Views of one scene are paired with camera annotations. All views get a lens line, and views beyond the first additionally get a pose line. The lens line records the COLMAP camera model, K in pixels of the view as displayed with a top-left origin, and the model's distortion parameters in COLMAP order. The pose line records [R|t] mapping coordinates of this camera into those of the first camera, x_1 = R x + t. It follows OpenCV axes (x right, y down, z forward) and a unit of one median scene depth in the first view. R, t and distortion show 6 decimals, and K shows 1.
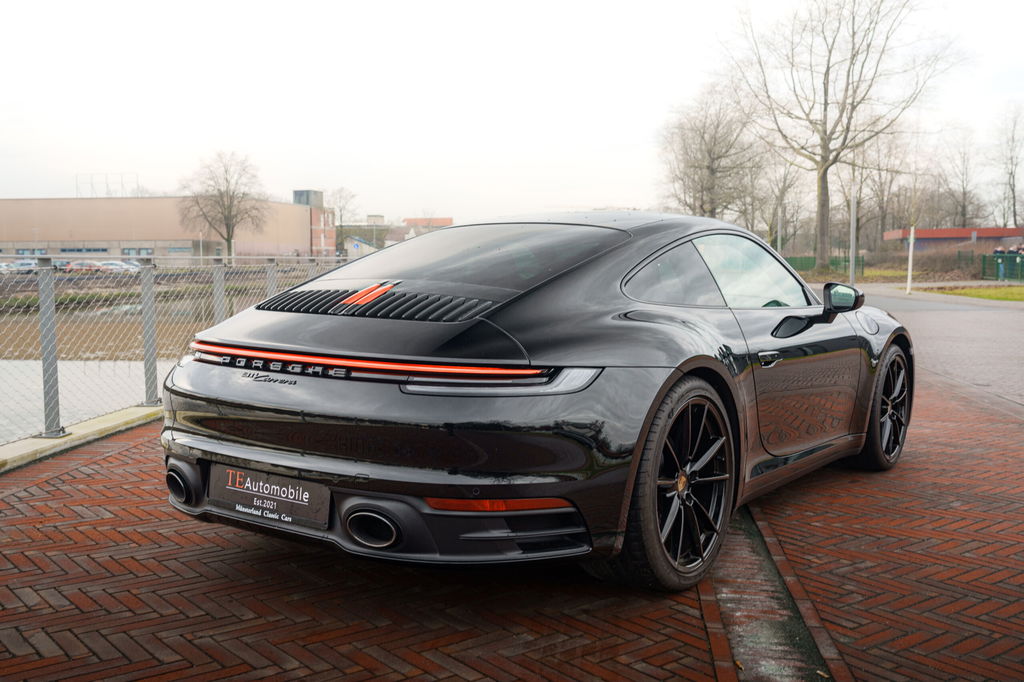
lens RADIAL K [[1037.0, 0, 512.2], [0, 1037.0, 341.7], [0, 0, 1]] dist [0.016281, 0.000000]
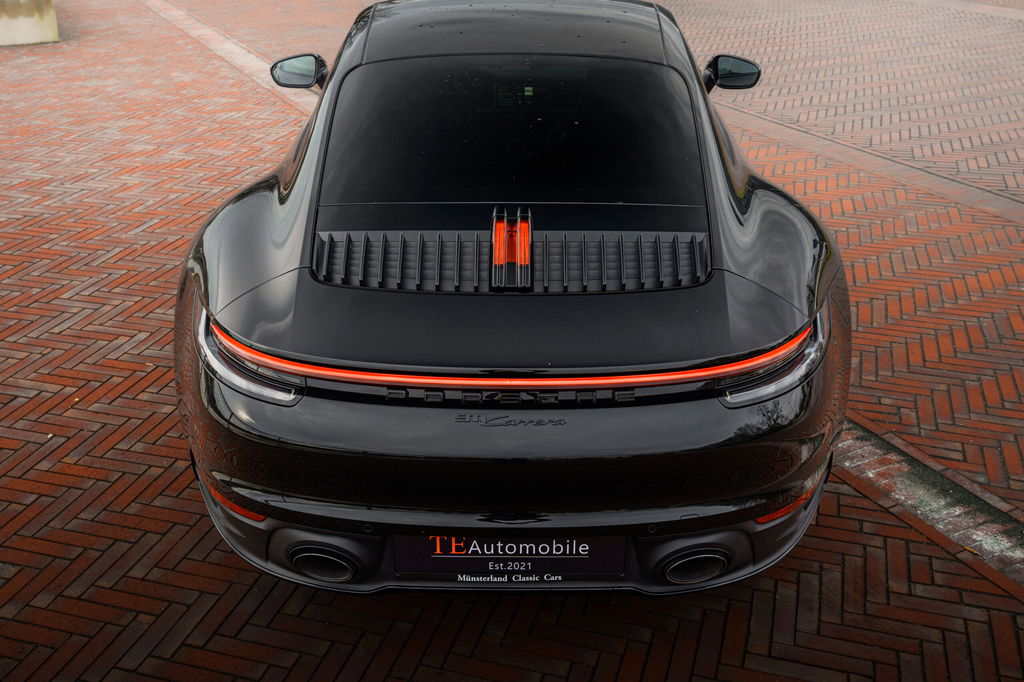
lens RADIAL K [[1037.0, 0, 513.3], [0, 1037.0, 340.9], [0, 0, 1]] dist [0.016281, 0.000000]
pose [[0.824606, -0.266583, 0.498957, -0.567965], [0.063854, 0.920231, 0.386132, -0.287356], [-0.562092, -0.286546, 0.775850, 0.453647]]
